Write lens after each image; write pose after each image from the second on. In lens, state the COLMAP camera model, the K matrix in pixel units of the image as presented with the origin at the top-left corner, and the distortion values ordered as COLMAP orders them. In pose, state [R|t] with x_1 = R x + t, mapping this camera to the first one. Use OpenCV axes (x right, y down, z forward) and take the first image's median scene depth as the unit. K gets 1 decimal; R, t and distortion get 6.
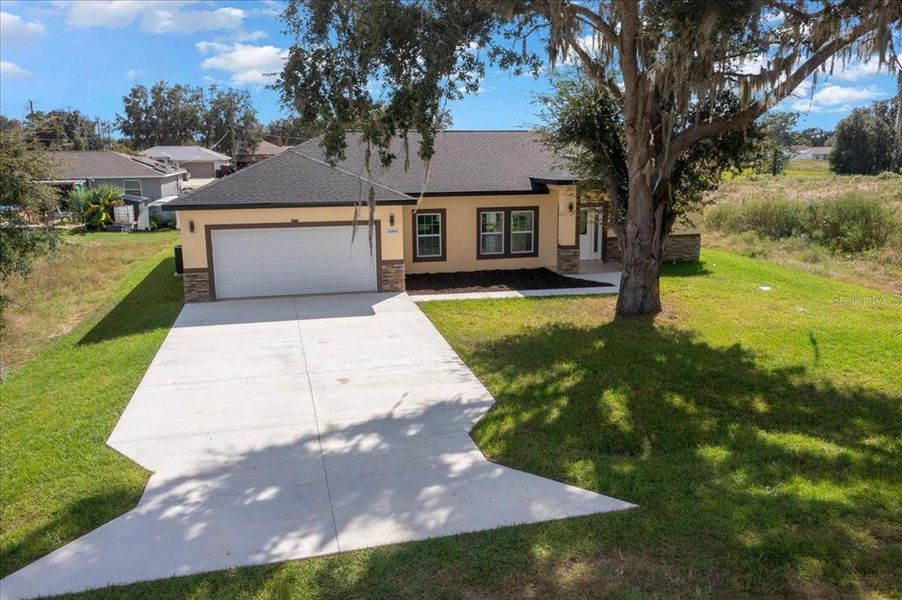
lens RADIAL K [[658.8, 0, 451.0], [0, 658.8, 300.0], [0, 0, 1]] dist [-0.000761, -0.001305]
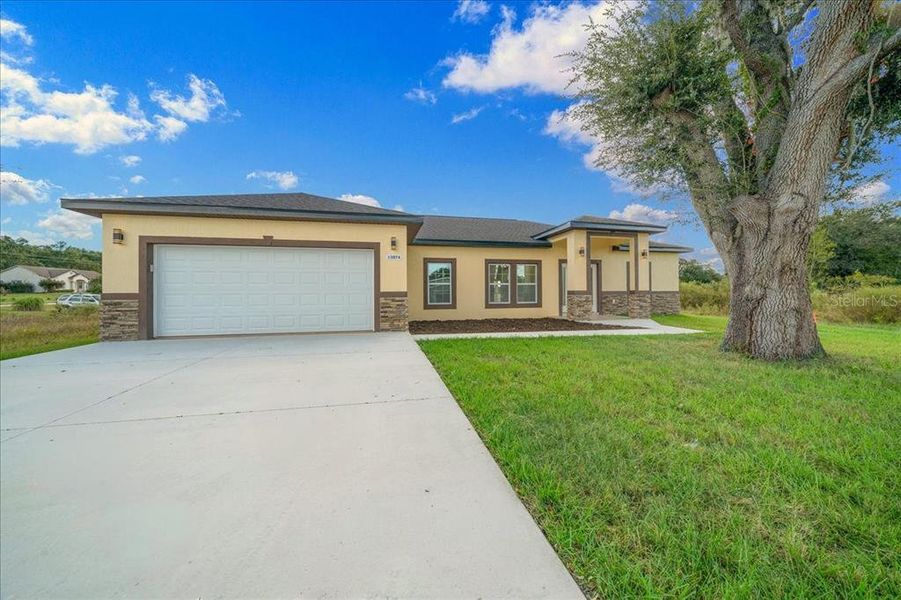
lens RADIAL K [[316.0, 0, 450.5], [0, 316.0, 300.0], [0, 0, 1]] dist [-0.000779, -0.000117]
pose [[0.999950, 0.003232, -0.009496, -0.013678], [-0.004897, 0.983475, -0.180976, 0.019749], [0.008754, 0.181014, 0.983442, 0.607128]]
